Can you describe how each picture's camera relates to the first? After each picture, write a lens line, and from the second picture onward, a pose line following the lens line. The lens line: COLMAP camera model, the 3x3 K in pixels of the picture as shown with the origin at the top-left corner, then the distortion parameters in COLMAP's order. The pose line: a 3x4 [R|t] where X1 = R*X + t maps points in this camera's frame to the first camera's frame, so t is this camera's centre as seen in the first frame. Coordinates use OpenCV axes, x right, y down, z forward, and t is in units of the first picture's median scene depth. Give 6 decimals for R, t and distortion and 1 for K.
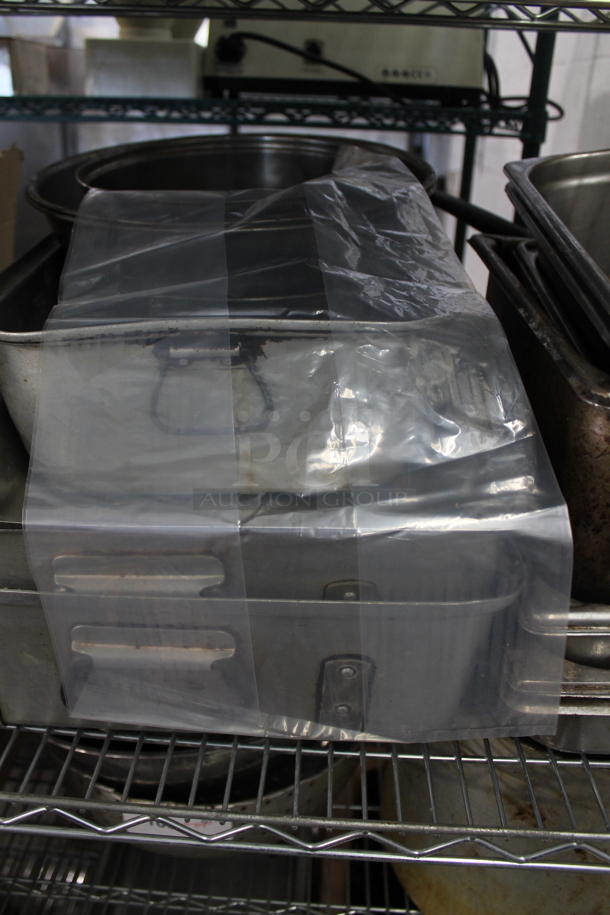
lens RADIAL K [[771.0, 0, 275.5], [0, 771.0, 445.7], [0, 0, 1]] dist [-0.156666, 0.108468]
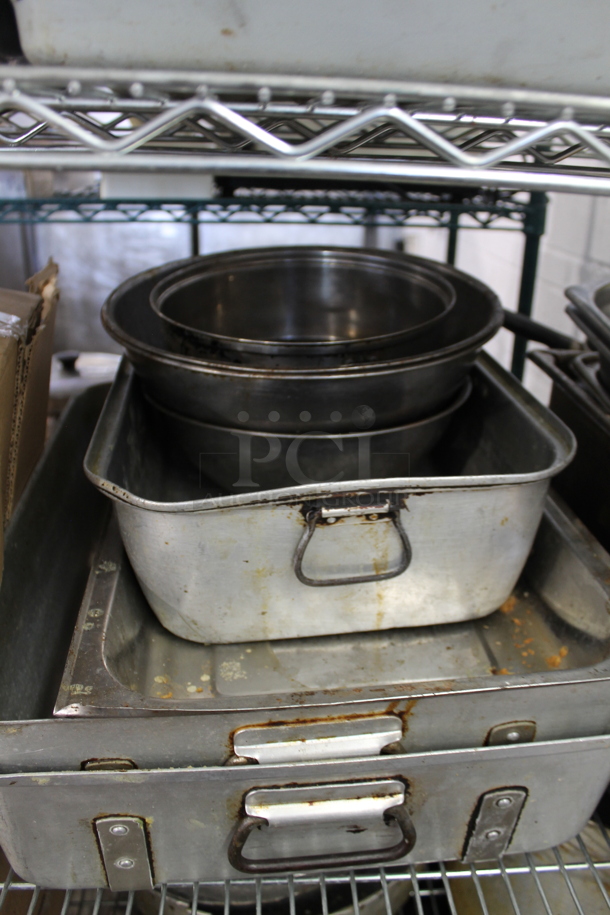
lens RADIAL K [[771.0, 0, 308.3], [0, 771.0, 460.2], [0, 0, 1]] dist [-0.156666, 0.108468]
pose [[0.991880, -0.050161, 0.116867, -0.269406], [0.054840, 0.997803, -0.037167, -0.153543], [-0.114746, 0.043274, 0.992452, -0.020230]]
